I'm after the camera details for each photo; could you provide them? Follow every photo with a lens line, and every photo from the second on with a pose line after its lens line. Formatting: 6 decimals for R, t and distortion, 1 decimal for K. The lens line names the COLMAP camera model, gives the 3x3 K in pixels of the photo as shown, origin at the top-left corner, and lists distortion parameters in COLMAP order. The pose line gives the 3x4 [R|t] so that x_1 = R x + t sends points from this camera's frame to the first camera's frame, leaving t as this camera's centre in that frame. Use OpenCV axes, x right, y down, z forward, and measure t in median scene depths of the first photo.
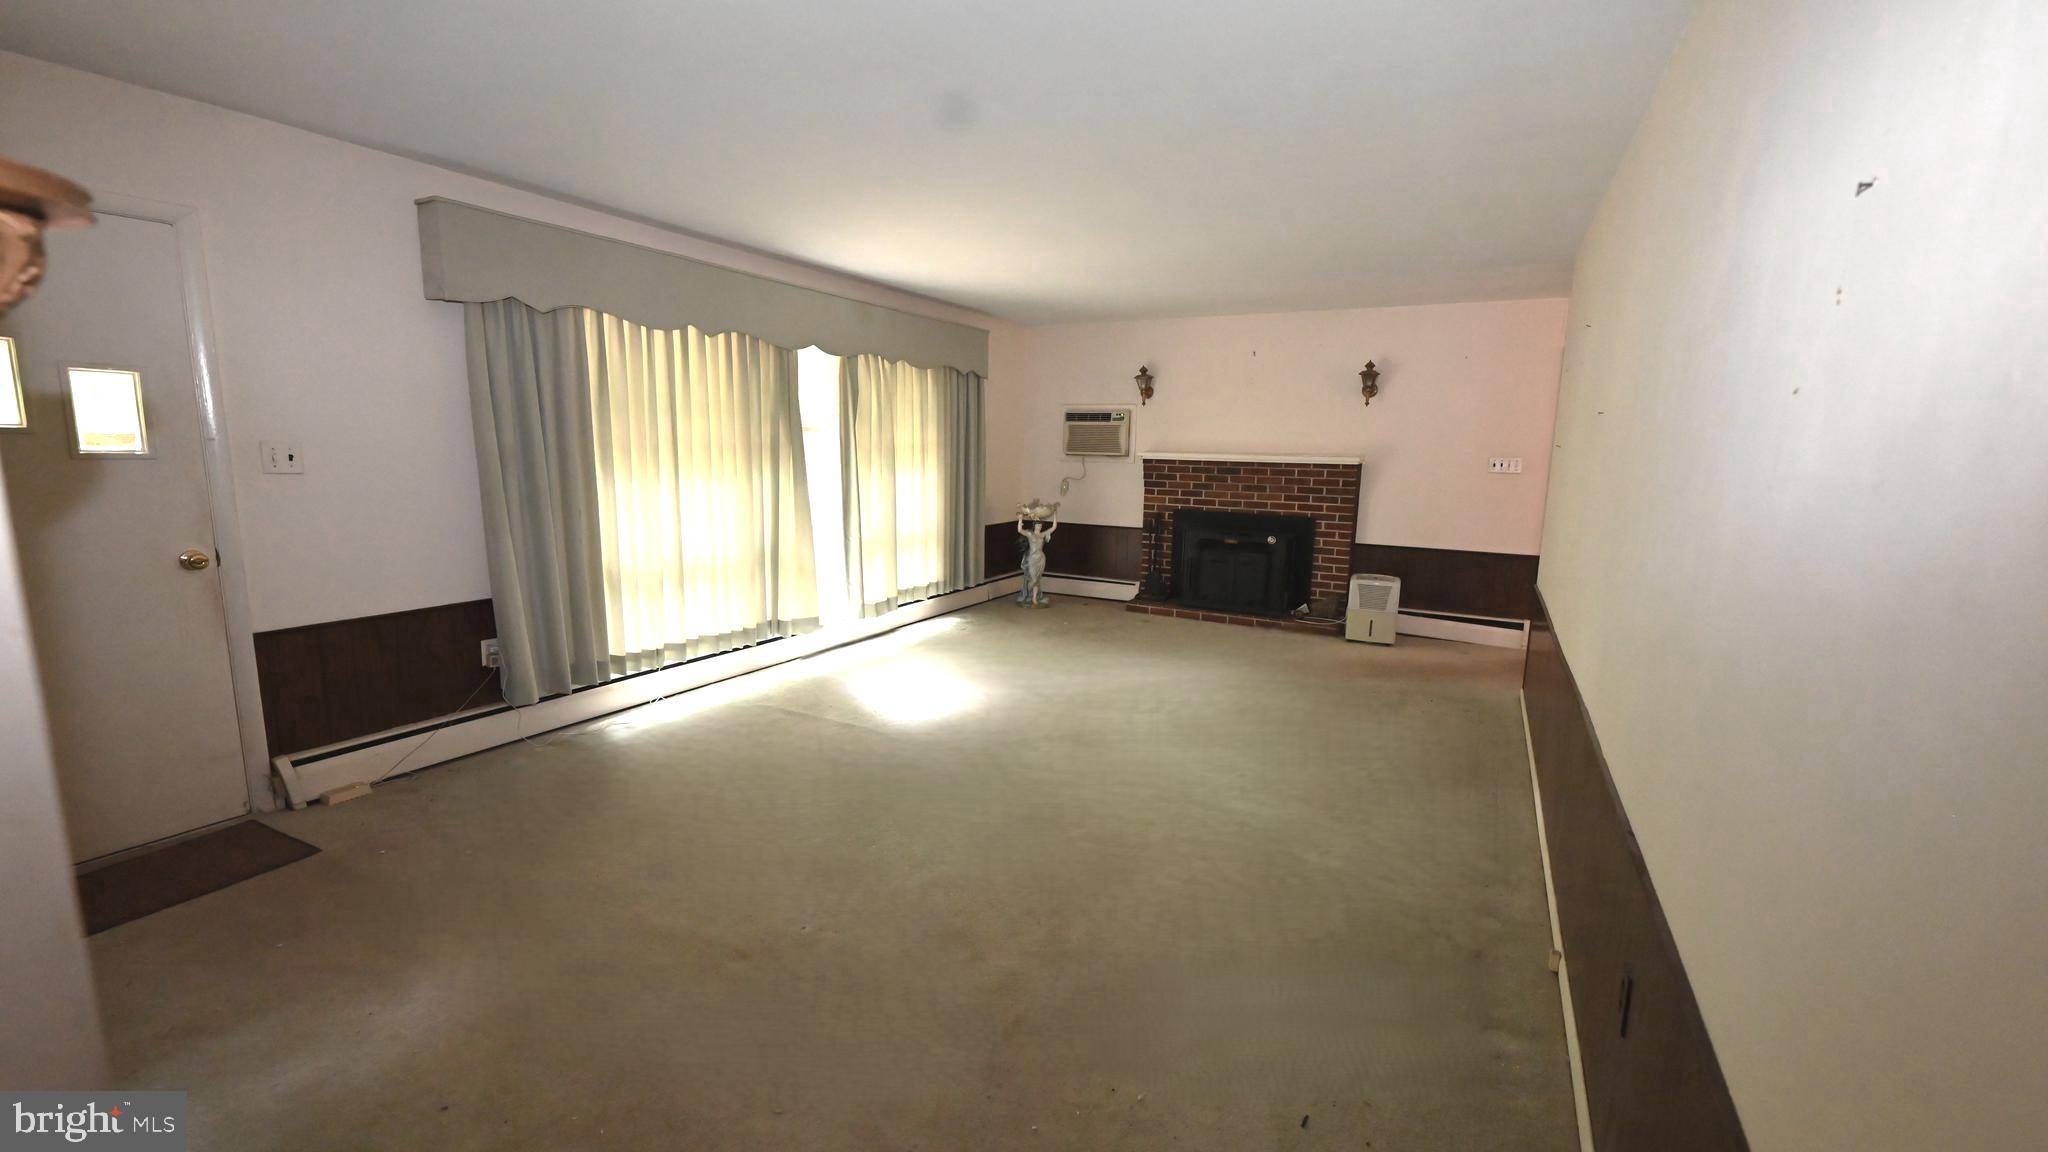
lens RADIAL K [[828.6, 0, 1027.0], [0, 828.6, 584.3], [0, 0, 1]] dist [-0.000680, -0.000437]
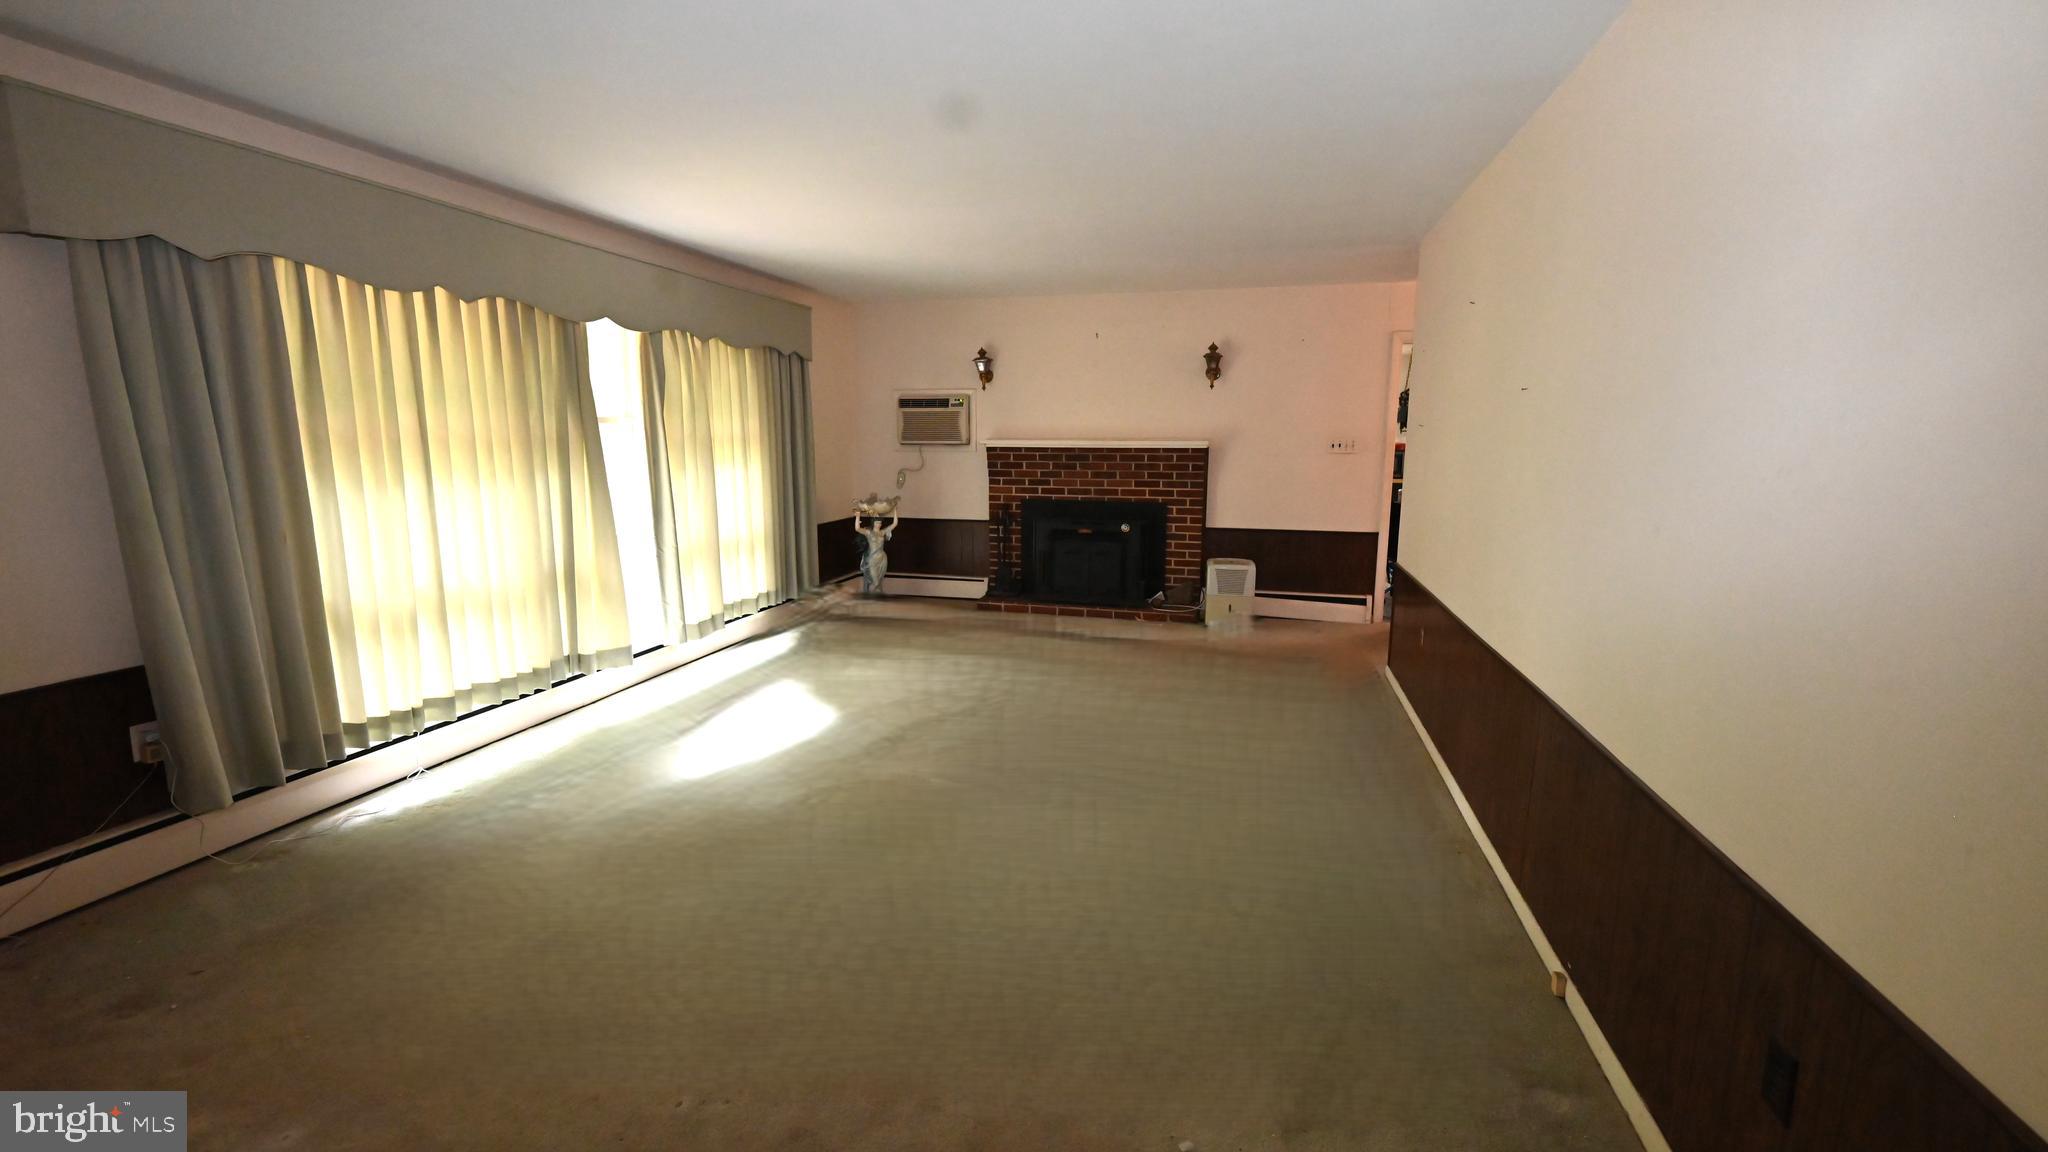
lens RADIAL K [[828.6, 0, 1023.0], [0, 828.6, 570.3], [0, 0, 1]] dist [-0.000680, -0.000437]
pose [[0.972361, -0.054742, 0.226974, -0.050822], [0.055230, 0.998465, 0.004202, -0.016966], [-0.226855, 0.008450, 0.973892, 0.098014]]
